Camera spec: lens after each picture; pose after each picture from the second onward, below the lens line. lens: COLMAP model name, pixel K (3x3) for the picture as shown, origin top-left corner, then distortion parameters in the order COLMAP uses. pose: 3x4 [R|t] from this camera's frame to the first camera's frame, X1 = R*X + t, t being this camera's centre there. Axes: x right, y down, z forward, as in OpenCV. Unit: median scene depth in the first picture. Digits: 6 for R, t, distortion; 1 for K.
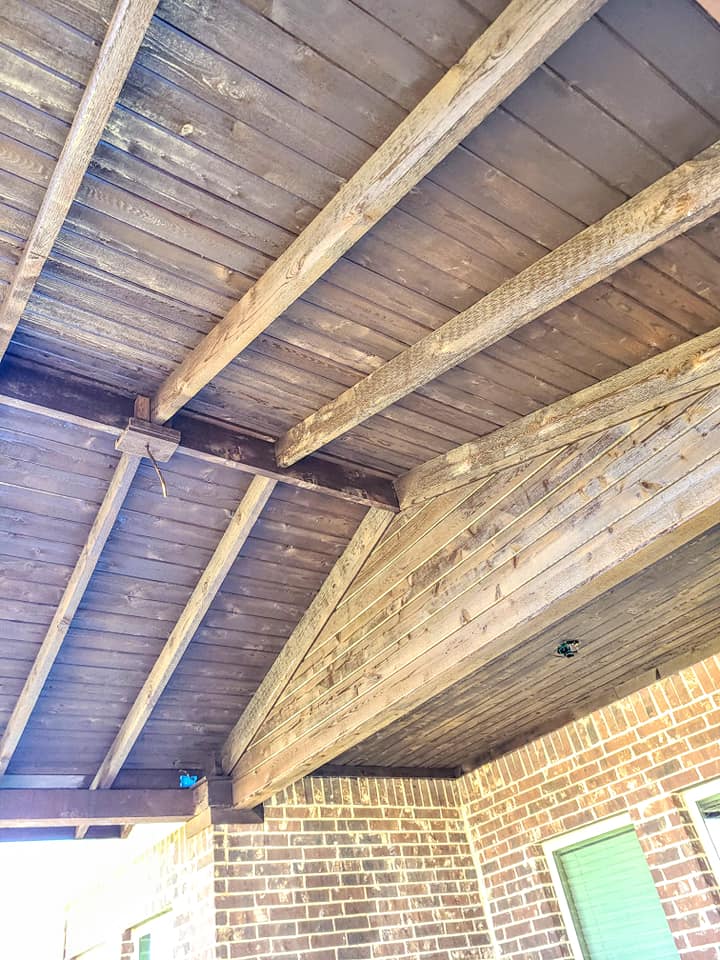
lens RADIAL K [[726.6, 0, 360.0], [0, 726.6, 480.0], [0, 0, 1]] dist [0.061468, -0.039876]
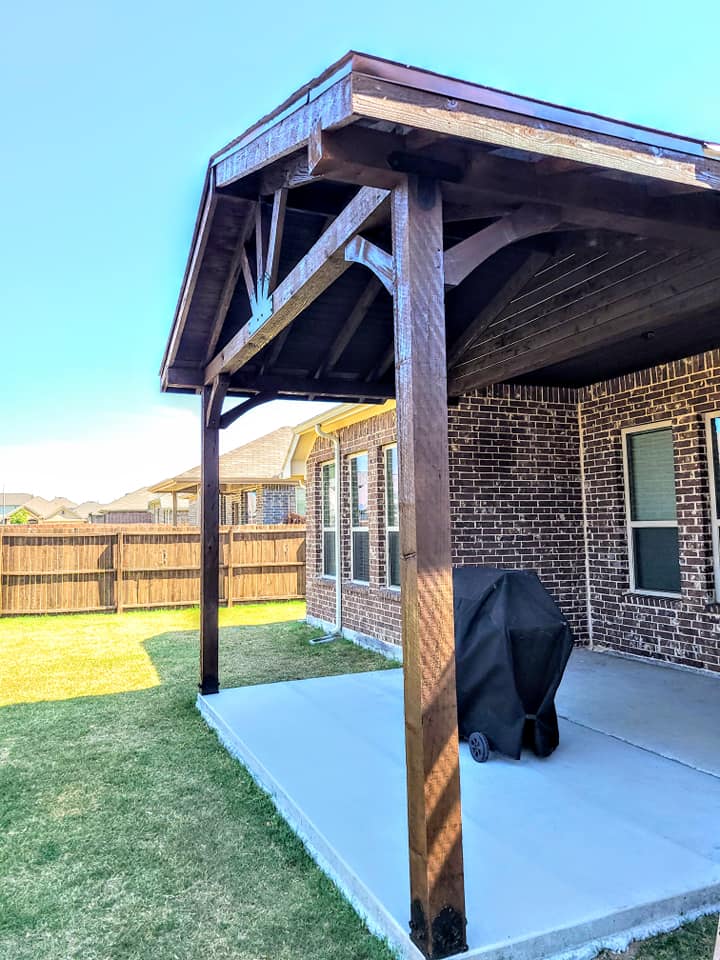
lens RADIAL K [[726.6, 0, 360.0], [0, 726.6, 480.0], [0, 0, 1]] dist [0.061468, -0.039876]
pose [[0.972433, 0.118249, -0.200975, 0.015428], [0.012797, 0.833518, 0.552344, -0.357405], [0.232830, -0.539689, 0.809028, -0.581077]]
